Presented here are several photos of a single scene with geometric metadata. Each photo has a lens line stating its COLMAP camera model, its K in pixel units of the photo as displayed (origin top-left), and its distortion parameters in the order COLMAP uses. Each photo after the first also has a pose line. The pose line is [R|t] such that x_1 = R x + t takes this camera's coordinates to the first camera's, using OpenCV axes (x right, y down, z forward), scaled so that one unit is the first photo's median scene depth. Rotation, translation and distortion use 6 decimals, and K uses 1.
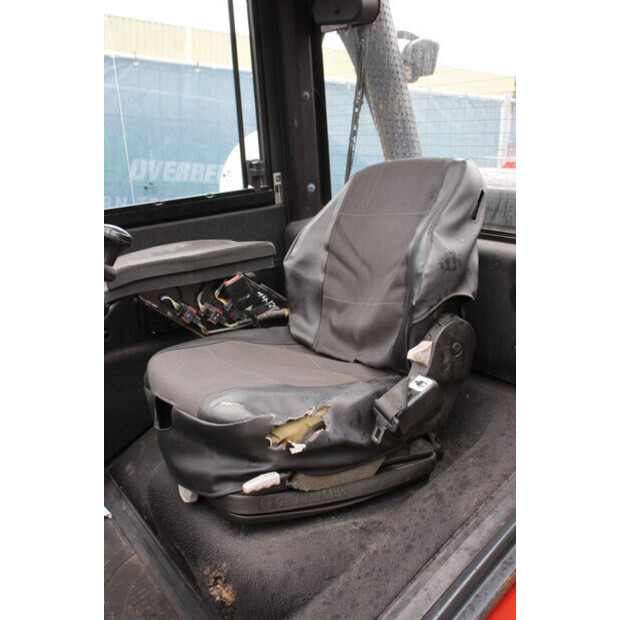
lens RADIAL K [[679.4, 0, 310.0], [0, 679.4, 310.0], [0, 0, 1]] dist [-0.077045, 0.185301]
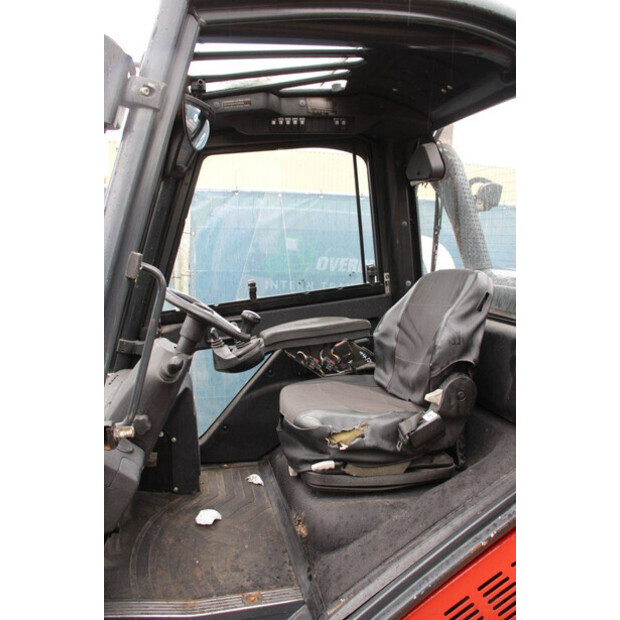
lens RADIAL K [[526.3, 0, 310.0], [0, 526.3, 310.0], [0, 0, 1]] dist [-0.167217, 0.159184]
pose [[0.942689, 0.027107, -0.332570, 0.274071], [-0.058947, 0.994548, -0.086026, -0.014284], [0.328425, 0.100700, 0.939147, -0.224883]]
